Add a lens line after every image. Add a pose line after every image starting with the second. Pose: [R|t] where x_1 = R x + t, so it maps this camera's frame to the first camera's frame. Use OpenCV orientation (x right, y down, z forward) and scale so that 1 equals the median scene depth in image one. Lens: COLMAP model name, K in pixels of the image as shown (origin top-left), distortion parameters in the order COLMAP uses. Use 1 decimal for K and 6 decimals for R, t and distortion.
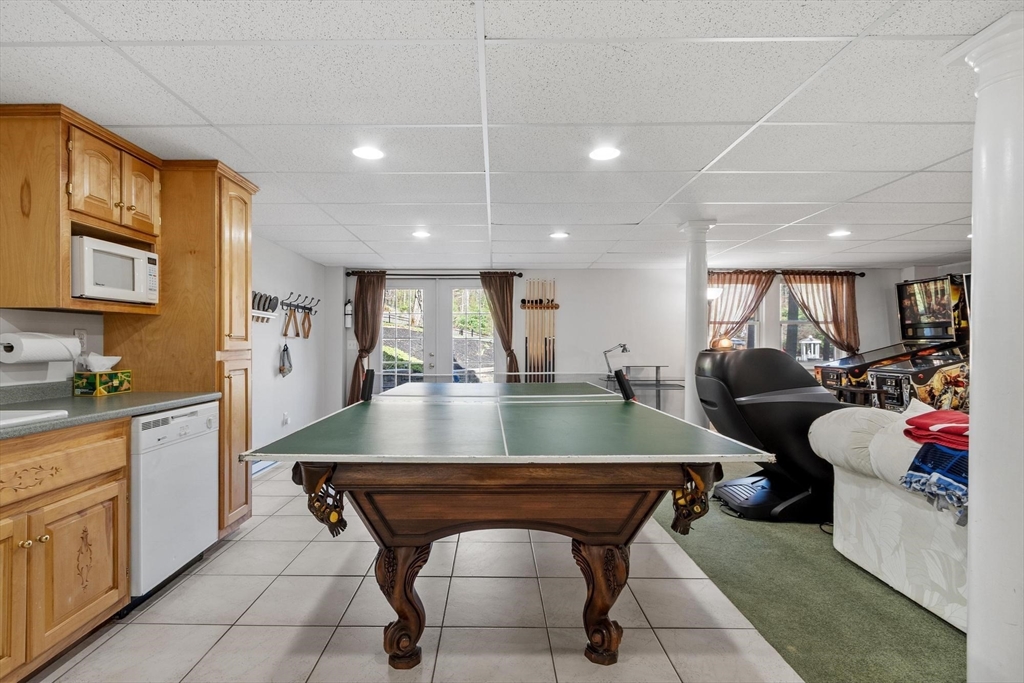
lens RADIAL K [[472.8, 0, 480.8], [0, 472.8, 347.0], [0, 0, 1]] dist [-0.008699, -0.000311]
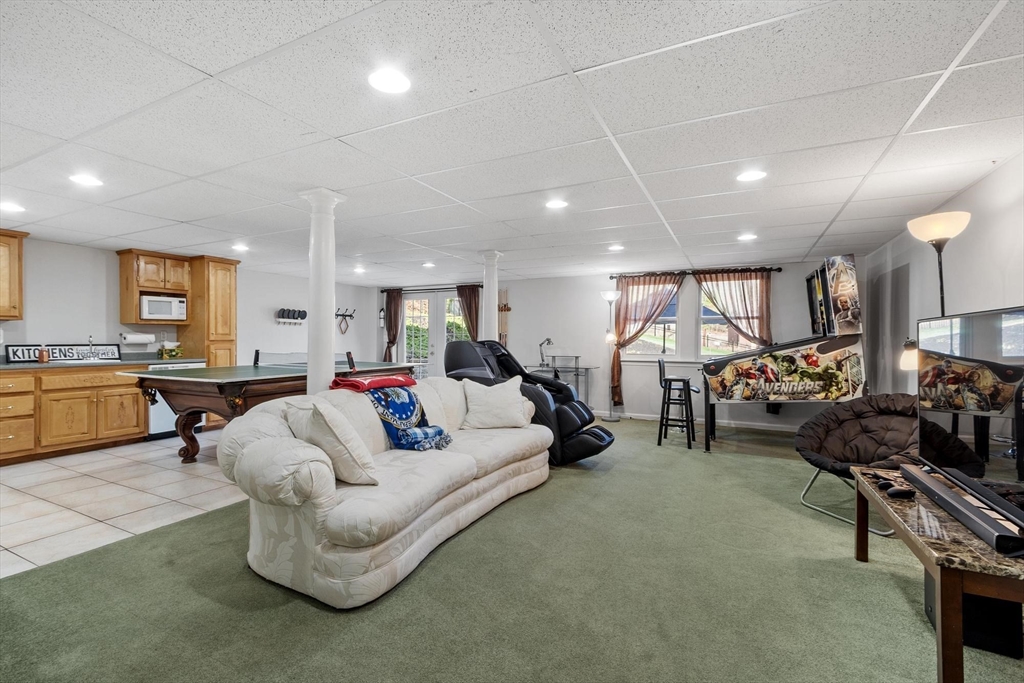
lens RADIAL K [[447.4, 0, 496.8], [0, 447.4, 344.7], [0, 0, 1]] dist [-0.000376, -0.000481]
pose [[0.896796, 0.009351, -0.442346, 0.949101], [-0.005594, 0.999936, 0.009797, 0.000682], [0.442410, -0.006311, 0.896791, -0.170413]]
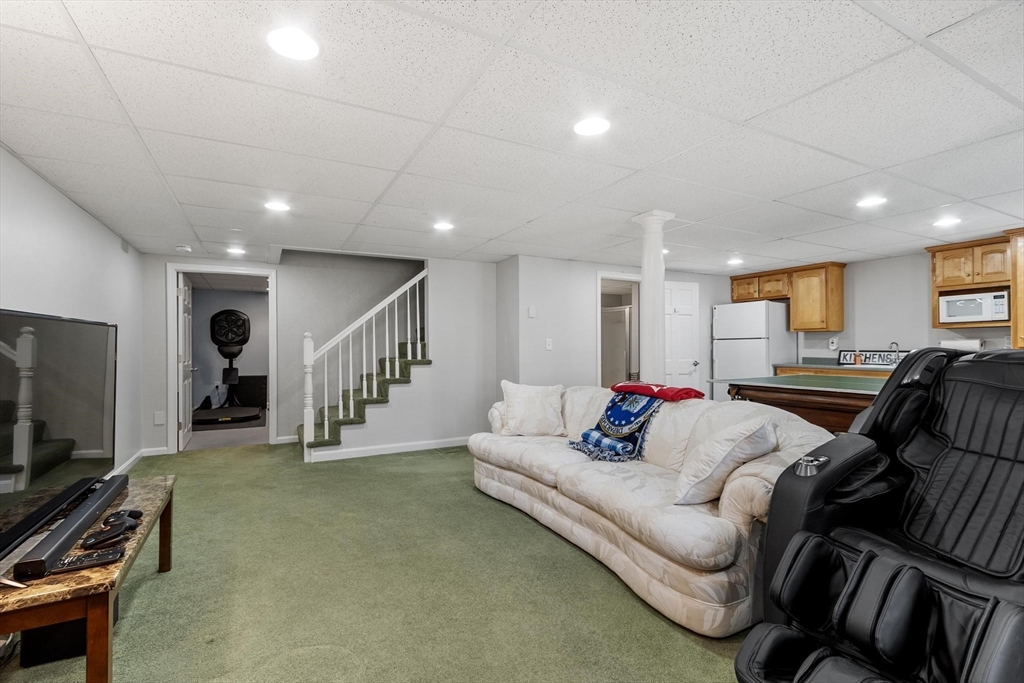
lens RADIAL K [[447.4, 0, 496.8], [0, 447.4, 344.7], [0, 0, 1]] dist [-0.000376, -0.000481]
pose [[-0.873030, 0.002955, -0.487657, 1.014073], [0.003016, 0.999995, 0.000660, -0.002790], [0.487657, -0.000895, -0.873035, 0.875347]]
